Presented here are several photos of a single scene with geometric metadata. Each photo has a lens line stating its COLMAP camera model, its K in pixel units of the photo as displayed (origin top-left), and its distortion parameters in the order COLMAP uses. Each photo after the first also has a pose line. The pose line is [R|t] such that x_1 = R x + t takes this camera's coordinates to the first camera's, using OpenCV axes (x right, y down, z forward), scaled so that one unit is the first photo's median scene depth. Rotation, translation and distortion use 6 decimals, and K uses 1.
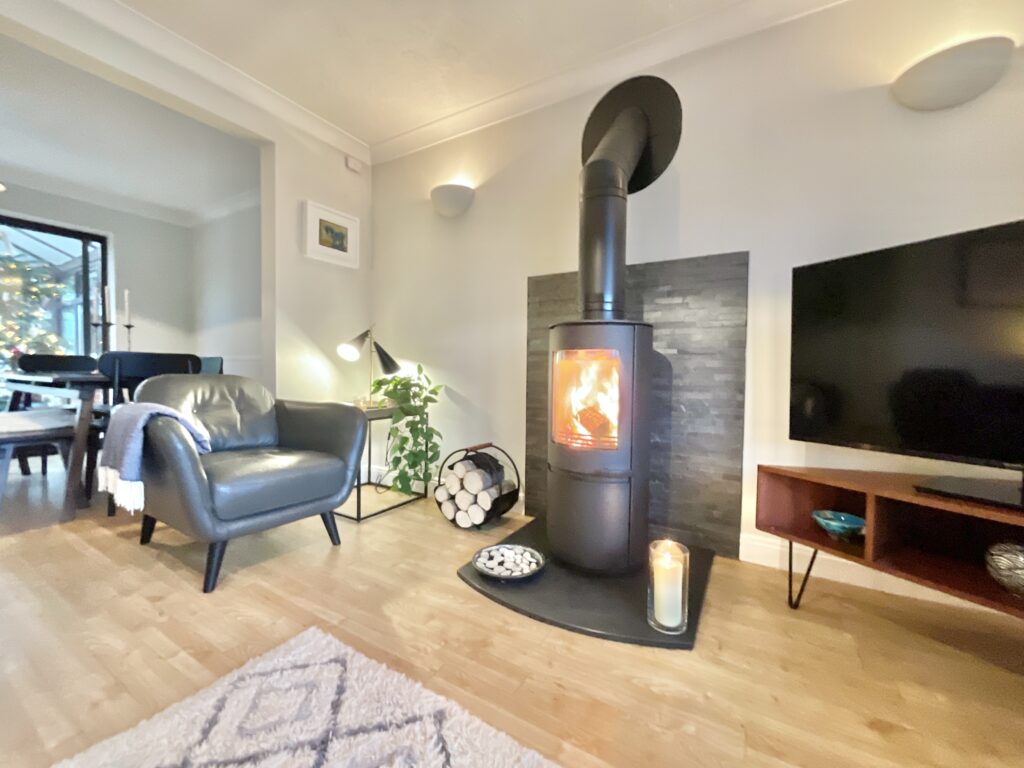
lens RADIAL K [[414.7, 0, 514.3], [0, 414.7, 386.5], [0, 0, 1]] dist [-0.012250, -0.000025]
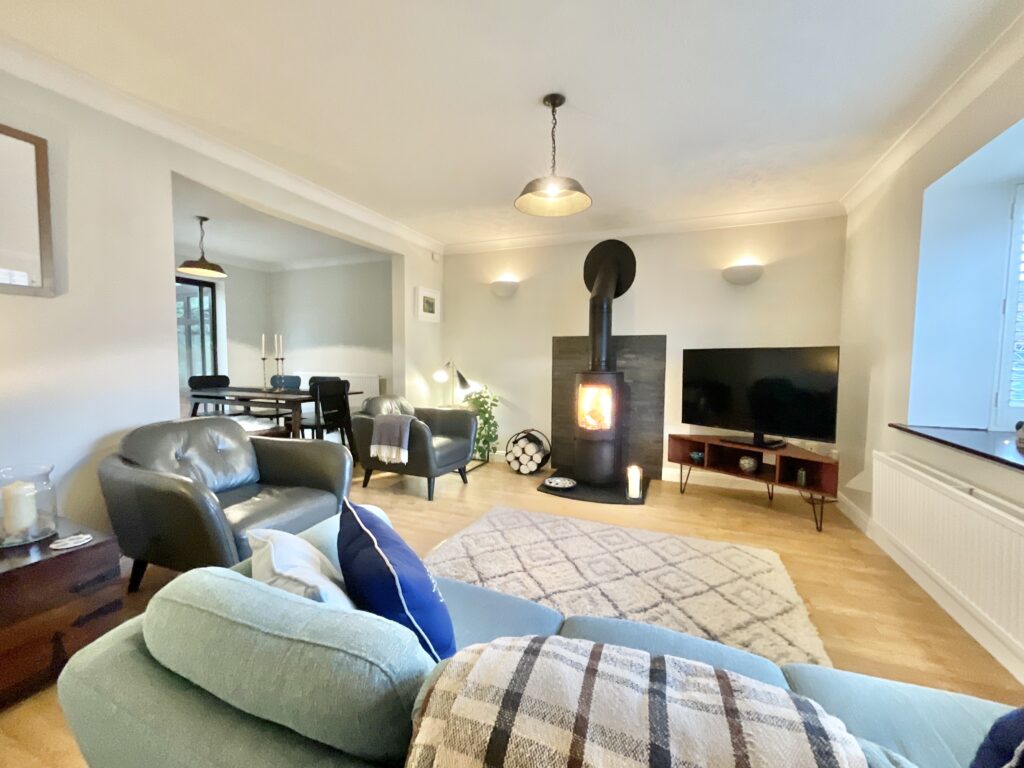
lens RADIAL K [[414.7, 0, 510.7], [0, 414.7, 381.4], [0, 0, 1]] dist [-0.012250, -0.000025]
pose [[0.990773, -0.010494, 0.135128, -0.494622], [0.008024, 0.999791, 0.018812, -0.130861], [-0.135297, -0.017554, 0.990650, -0.969624]]
